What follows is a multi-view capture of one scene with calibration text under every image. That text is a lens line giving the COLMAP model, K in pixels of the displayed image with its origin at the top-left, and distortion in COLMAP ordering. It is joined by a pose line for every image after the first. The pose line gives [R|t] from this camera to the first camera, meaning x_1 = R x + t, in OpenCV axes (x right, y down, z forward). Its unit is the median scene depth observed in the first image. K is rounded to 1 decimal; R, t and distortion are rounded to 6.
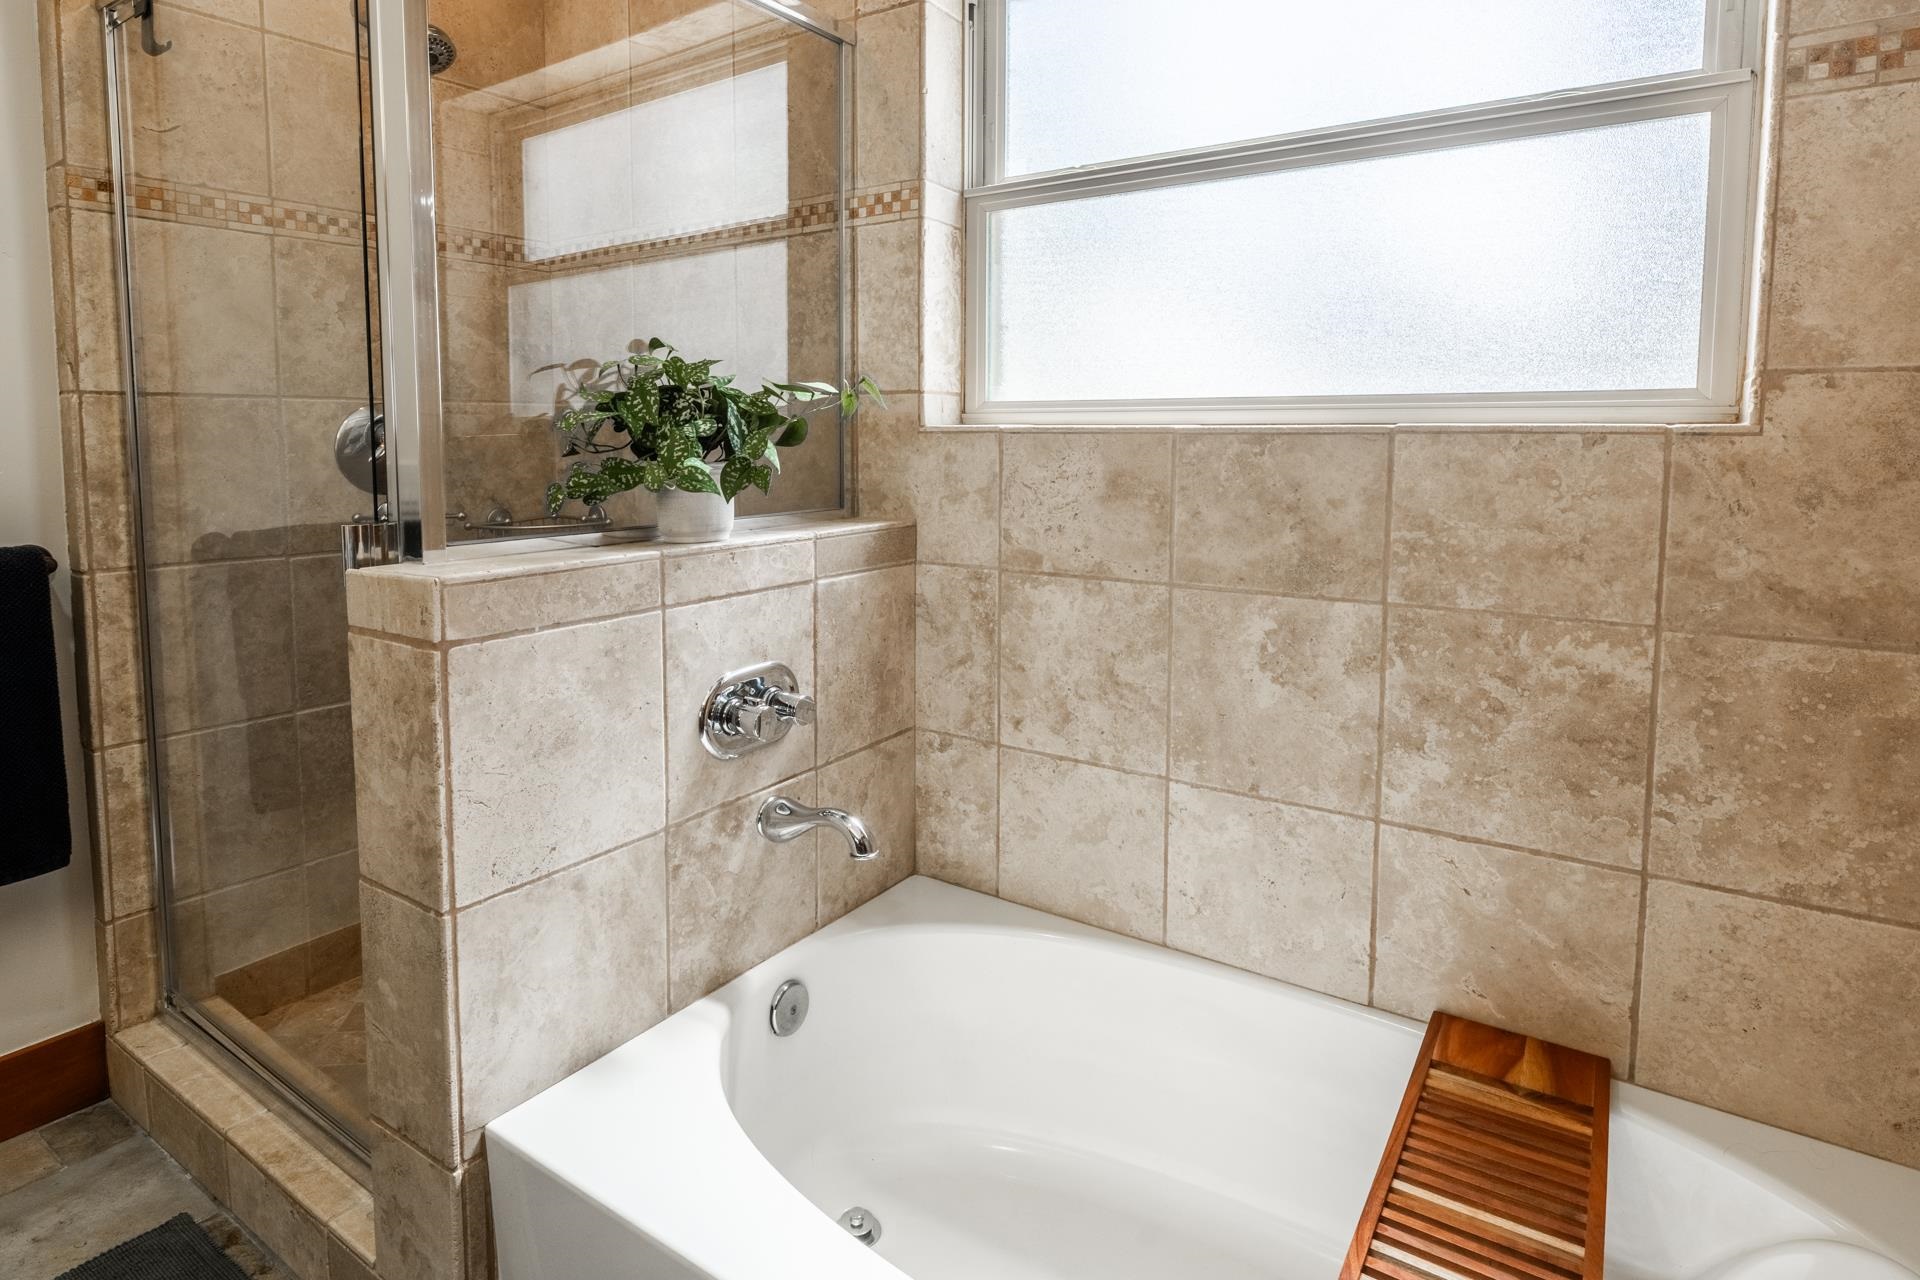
lens RADIAL K [[1499.0, 0, 975.6], [0, 1499.0, 636.6], [0, 0, 1]] dist [0.009664, -0.008369]
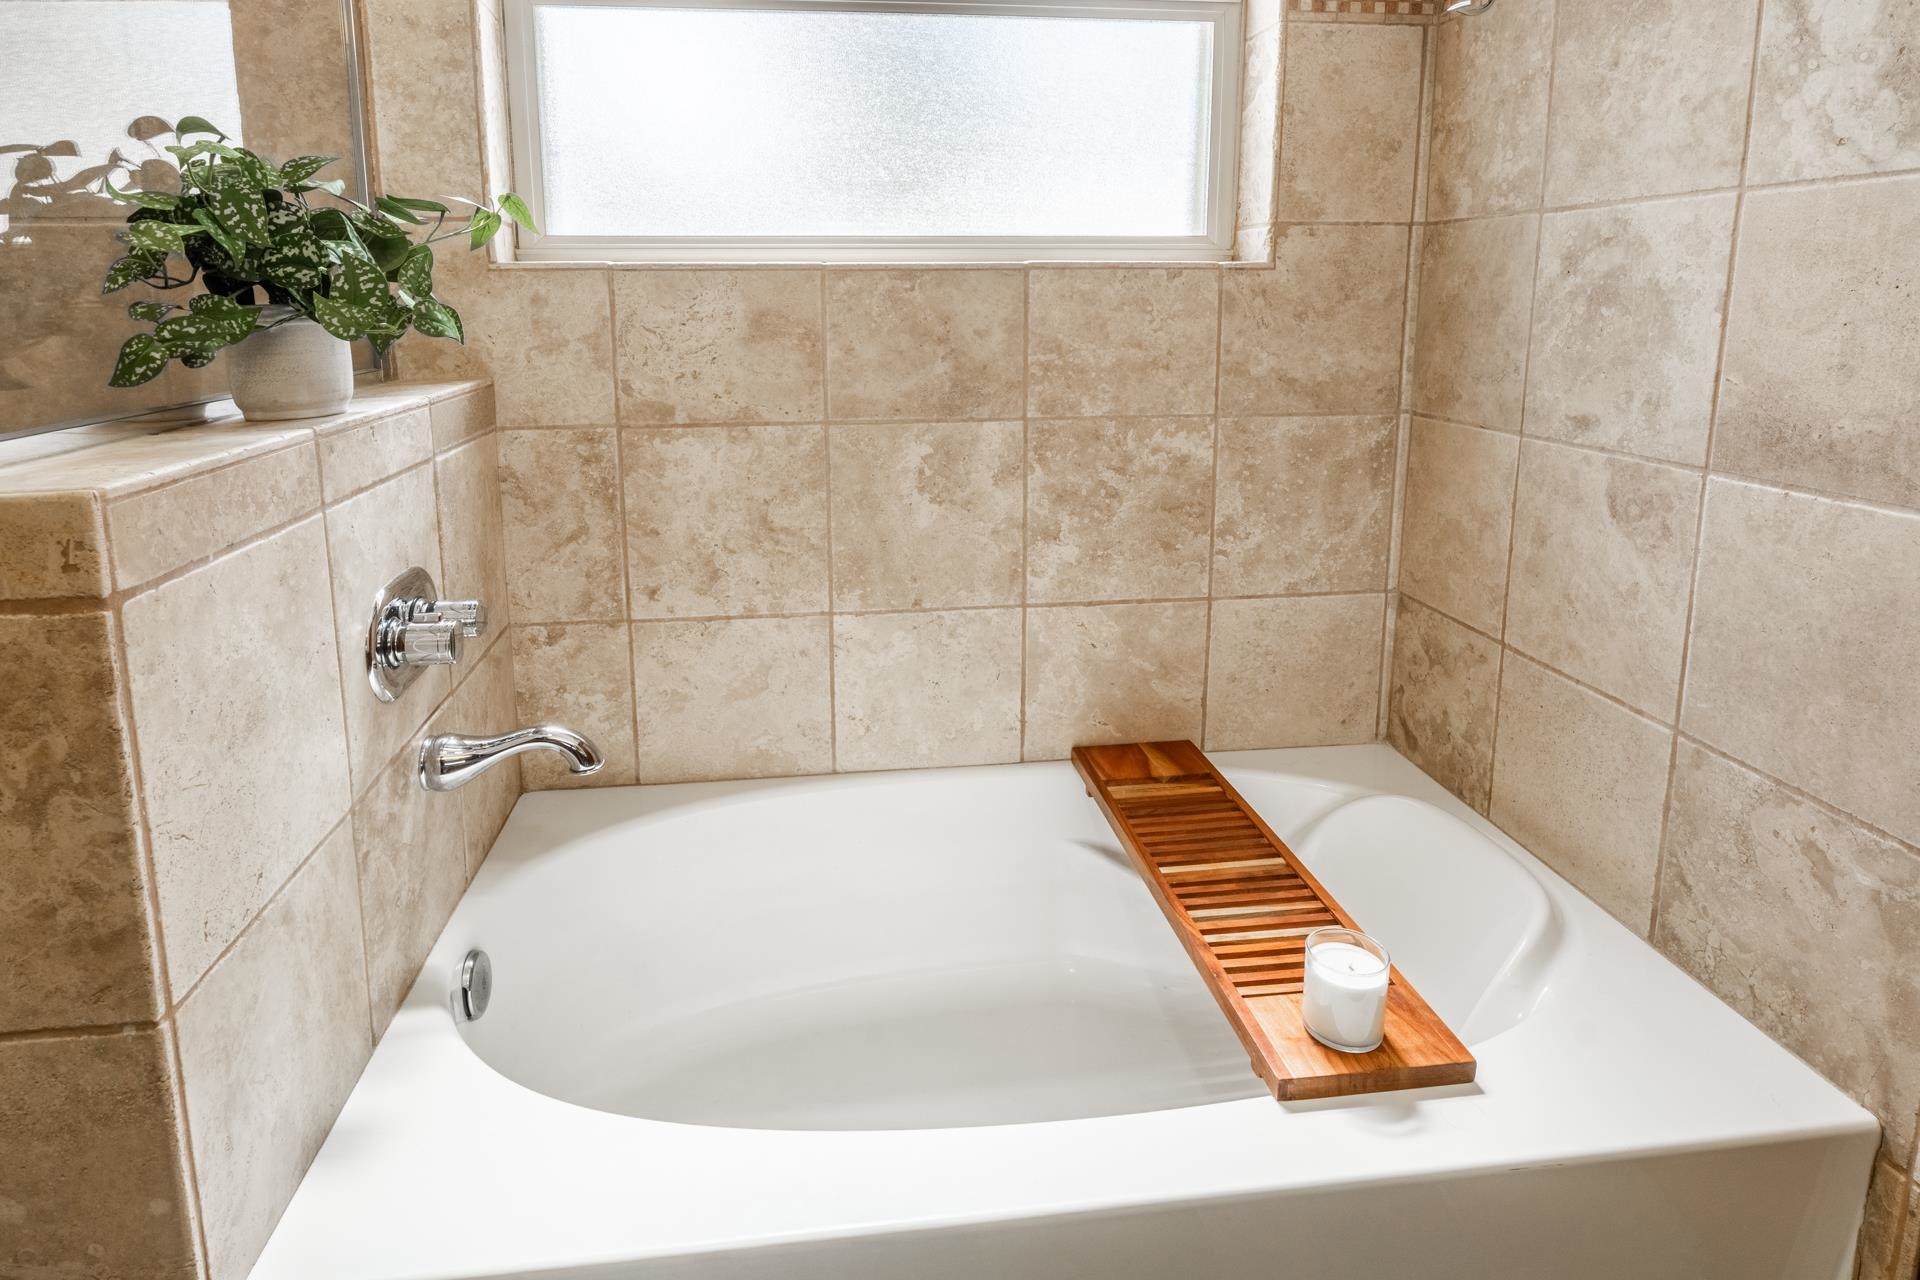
lens RADIAL K [[1339.7, 0, 970.9], [0, 1339.7, 646.5], [0, 0, 1]] dist [0.003014, -0.004685]
pose [[0.584944, -0.201784, 0.785572, -0.566828], [0.125600, 0.979410, 0.158050, -0.017576], [-0.801289, 0.006217, 0.598245, 0.383017]]
